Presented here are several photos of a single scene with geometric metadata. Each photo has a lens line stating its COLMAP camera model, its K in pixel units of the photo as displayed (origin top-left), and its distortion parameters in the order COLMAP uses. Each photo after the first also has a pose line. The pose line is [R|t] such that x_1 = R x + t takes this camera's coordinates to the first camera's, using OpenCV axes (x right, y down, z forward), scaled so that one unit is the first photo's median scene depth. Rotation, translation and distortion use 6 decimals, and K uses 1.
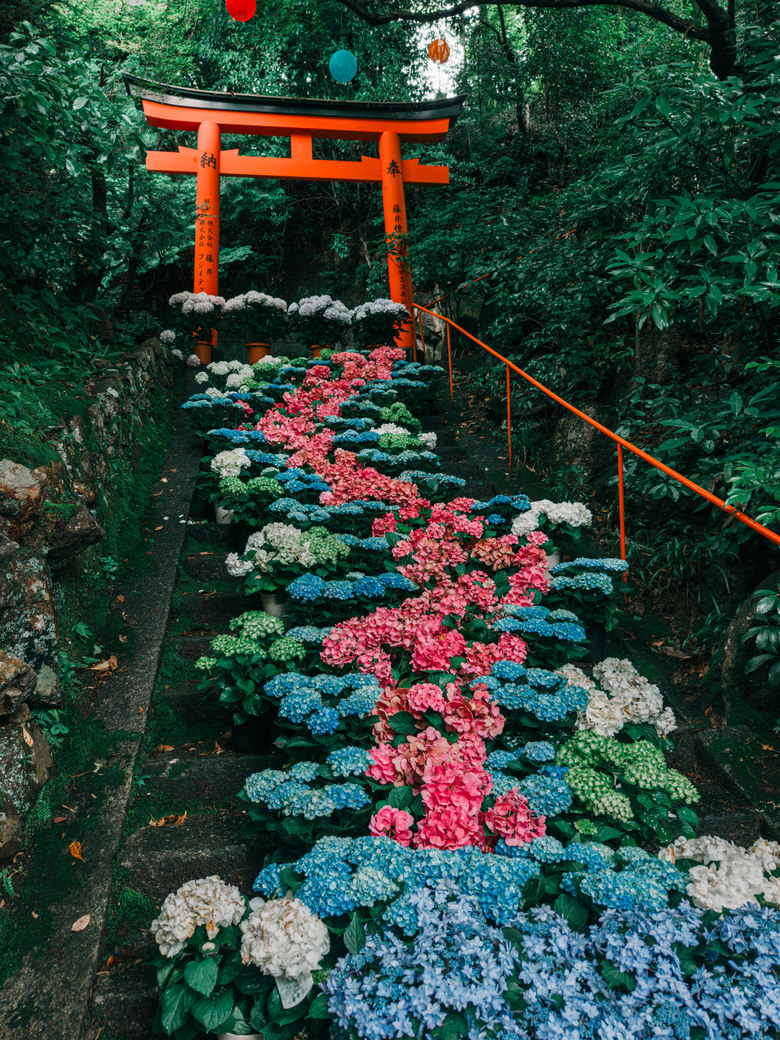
lens RADIAL K [[749.3, 0, 390.0], [0, 749.3, 520.0], [0, 0, 1]] dist [0.000435, 0.003252]
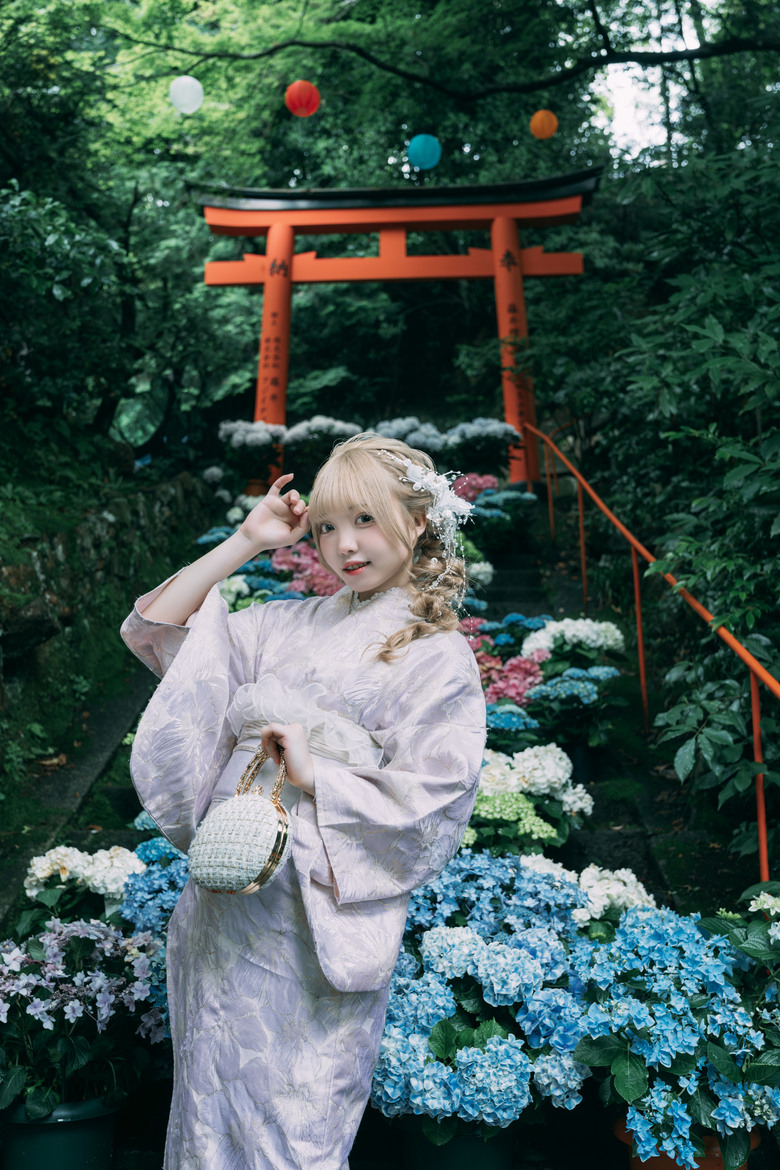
lens RADIAL K [[1185.5, 0, 390.0], [0, 1185.5, 585.0], [0, 0, 1]] dist [-0.088017, 0.185333]
pose [[0.979460, -0.018009, -0.200832, 0.137557], [-0.016355, 0.985627, -0.168145, 0.080086], [0.200974, 0.167976, 0.965087, -0.167756]]
